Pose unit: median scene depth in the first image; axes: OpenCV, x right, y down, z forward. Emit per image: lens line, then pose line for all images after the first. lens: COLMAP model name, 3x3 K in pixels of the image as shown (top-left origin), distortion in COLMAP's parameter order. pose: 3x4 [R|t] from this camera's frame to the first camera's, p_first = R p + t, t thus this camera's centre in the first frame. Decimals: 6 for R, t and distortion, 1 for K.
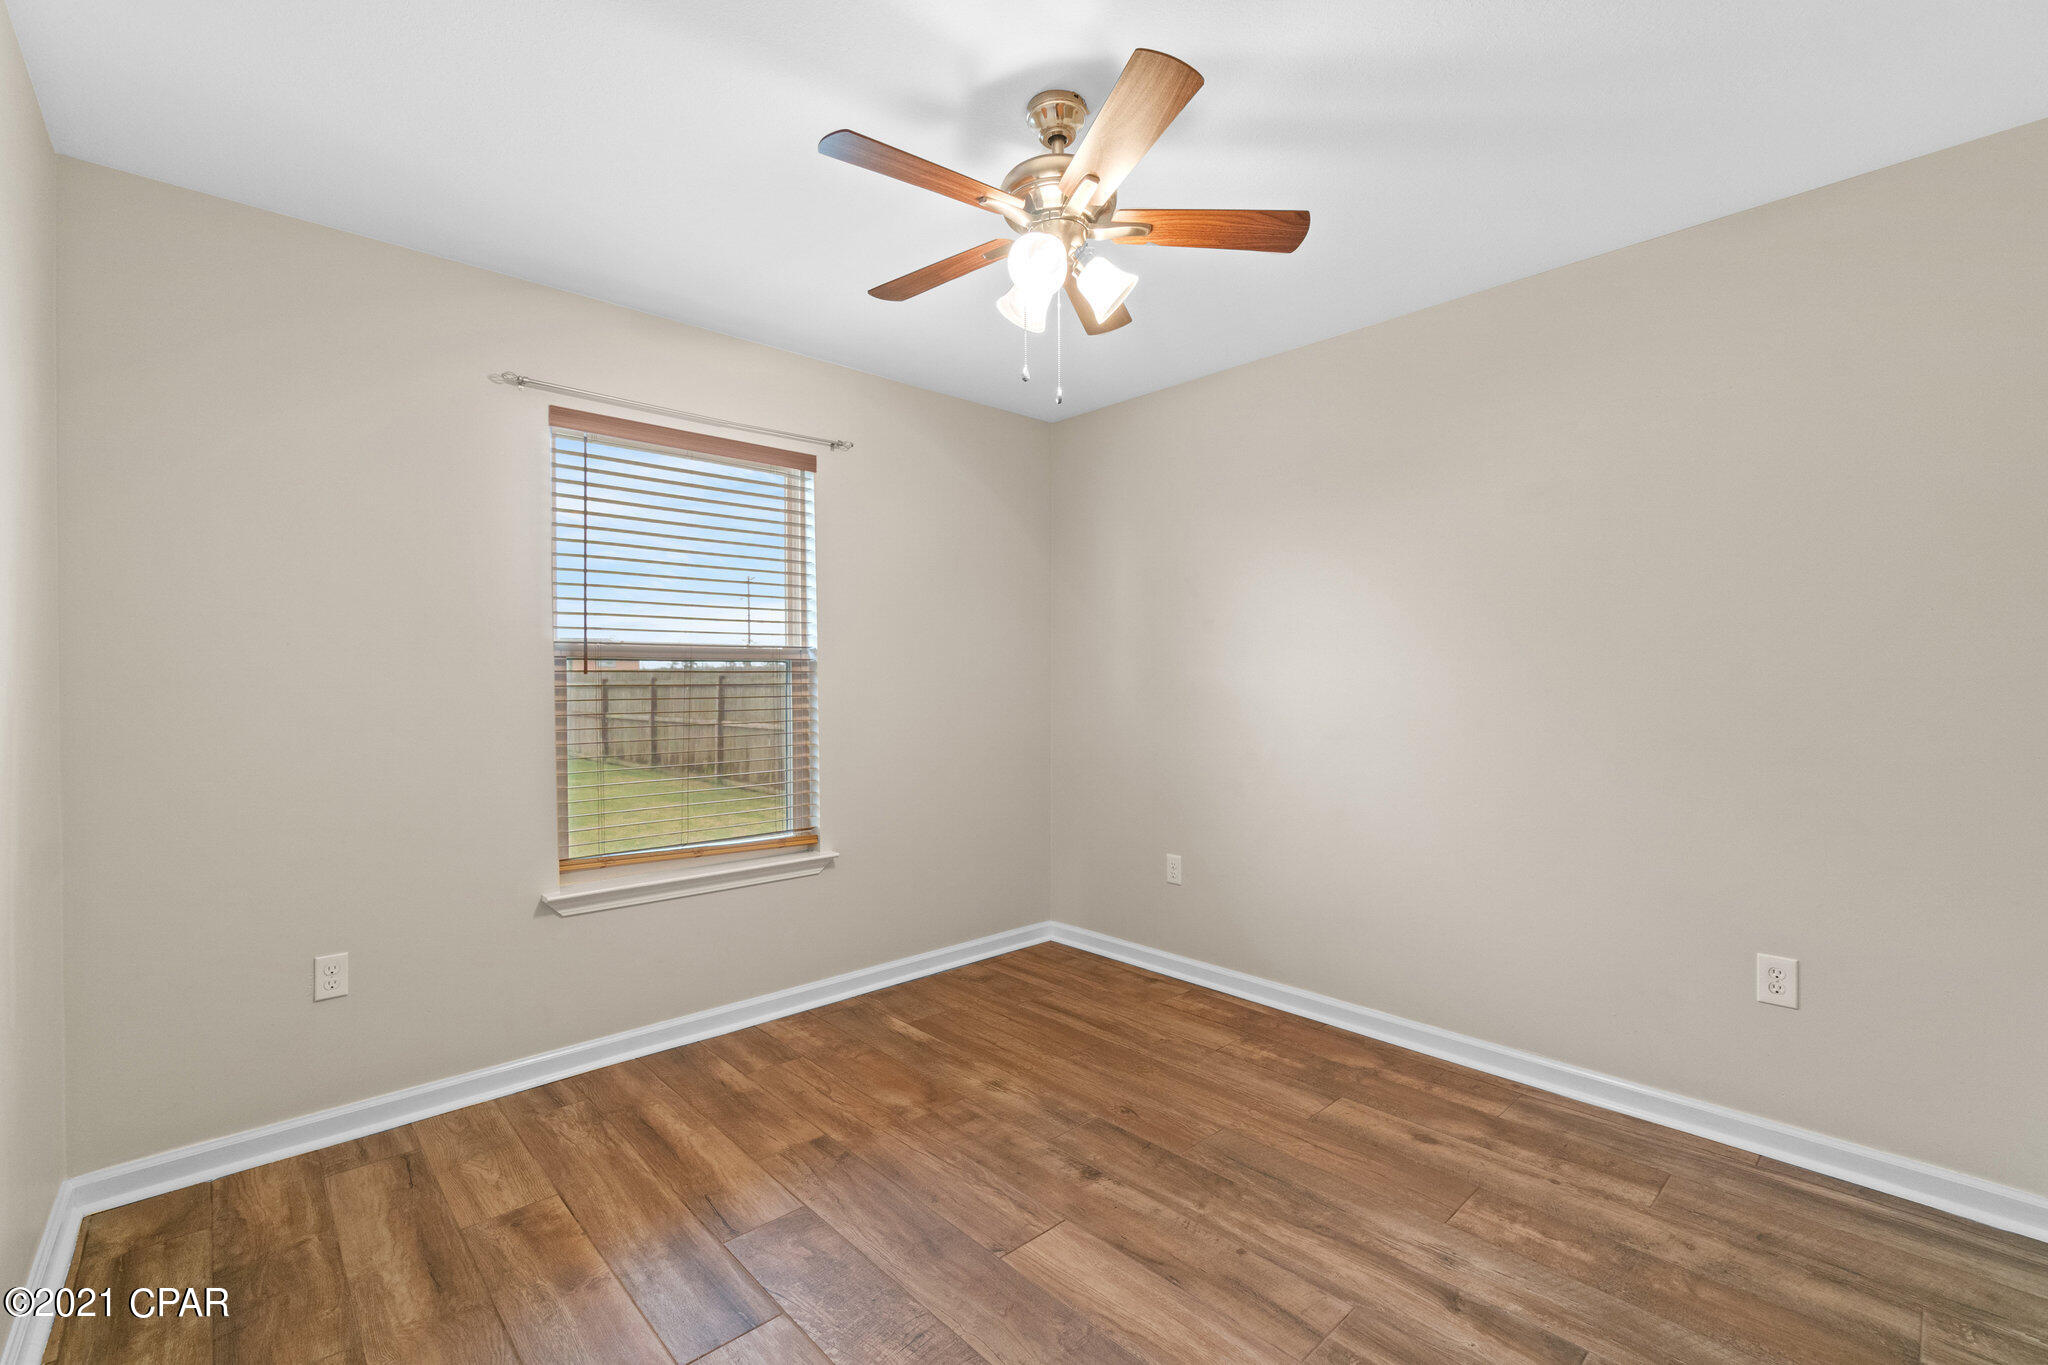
lens RADIAL K [[887.7, 0, 1022.6], [0, 887.7, 696.3], [0, 0, 1]] dist [0.000006, -0.000417]
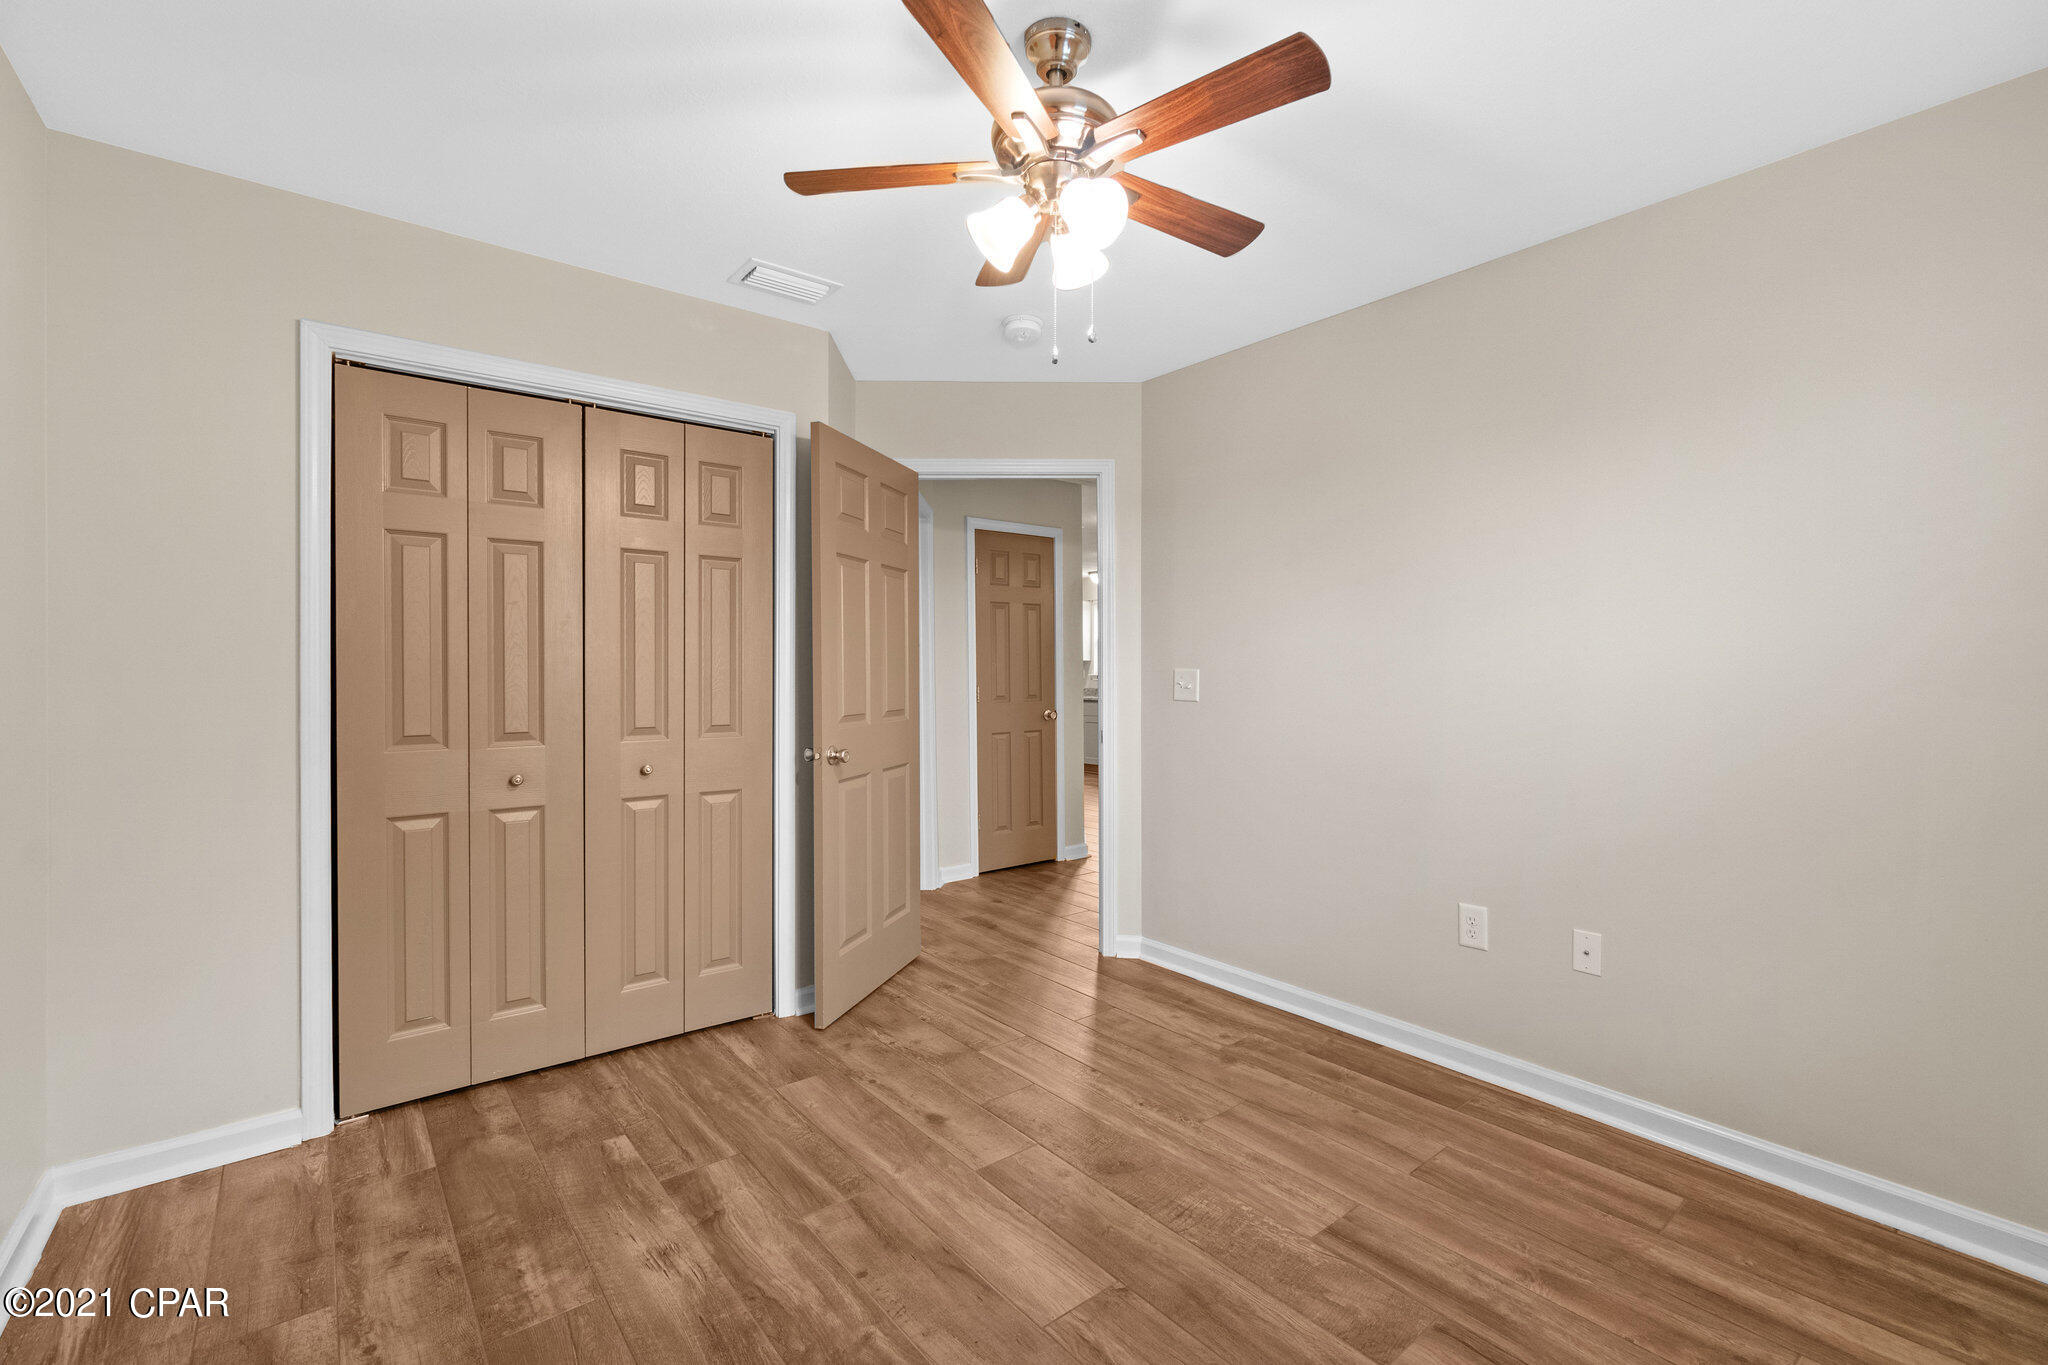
lens RADIAL K [[887.7, 0, 1025.1], [0, 887.7, 681.6], [0, 0, 1]] dist [0.000006, -0.000417]
pose [[-0.997857, -0.000135, 0.065434, 0.011914], [0.001606, 0.999646, 0.026558, -0.028250], [-0.065415, 0.026607, -0.997503, 1.944635]]
